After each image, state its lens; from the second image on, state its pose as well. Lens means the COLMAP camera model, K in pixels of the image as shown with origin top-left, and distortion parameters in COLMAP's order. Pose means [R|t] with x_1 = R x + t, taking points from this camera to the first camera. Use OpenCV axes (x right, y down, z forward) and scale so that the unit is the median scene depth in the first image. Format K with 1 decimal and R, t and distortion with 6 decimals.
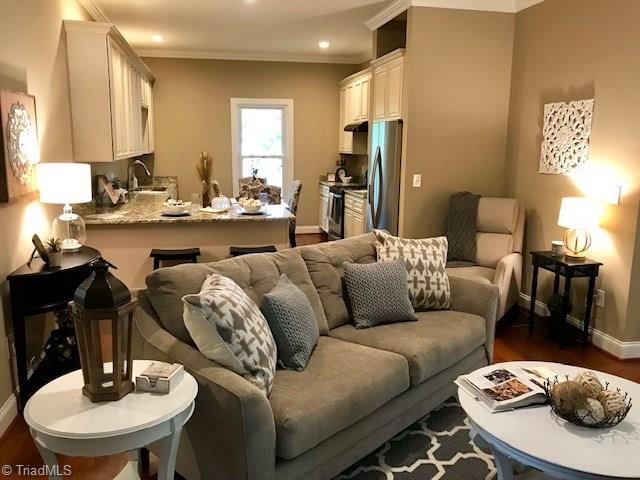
lens RADIAL K [[526.4, 0, 320.0], [0, 526.4, 240.0], [0, 0, 1]] dist [0.001998, 0.002842]
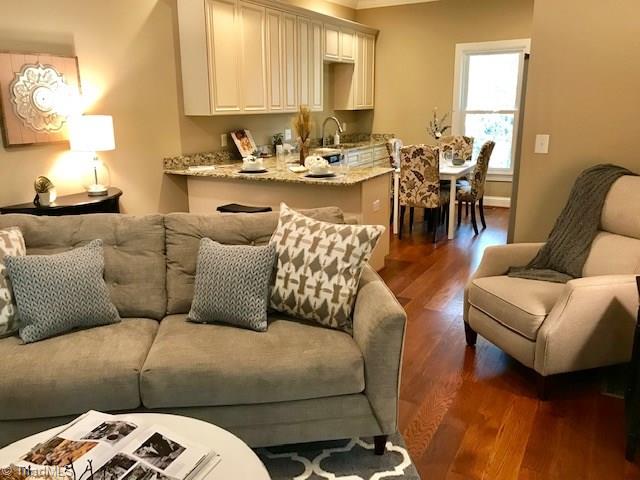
lens RADIAL K [[526.4, 0, 320.0], [0, 526.4, 240.0], [0, 0, 1]] dist [0.001998, 0.002842]
pose [[0.767791, 0.141155, -0.624958, 0.524252], [-0.093172, 0.989659, 0.109061, -0.046754], [0.633889, -0.025508, 0.773003, 0.365629]]
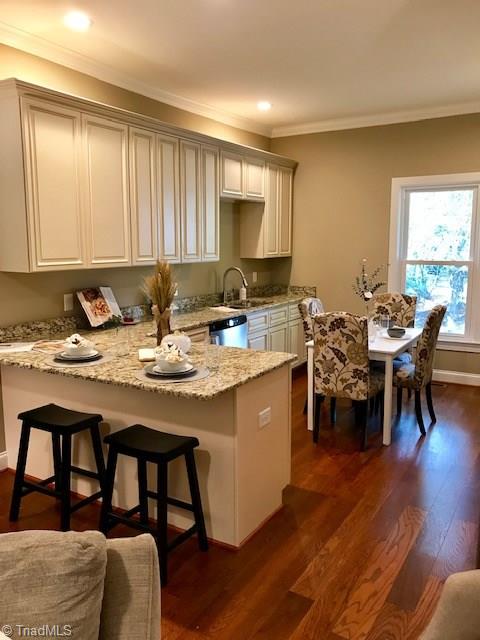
lens RADIAL K [[526.4, 0, 240.0], [0, 526.4, 320.0], [0, 0, 1]] dist [0.001998, 0.002842]
pose [[0.741048, 0.085845, -0.665942, 0.340394], [-0.107158, 0.994202, 0.008916, -0.142757], [0.662846, 0.064754, 0.745951, 0.755089]]
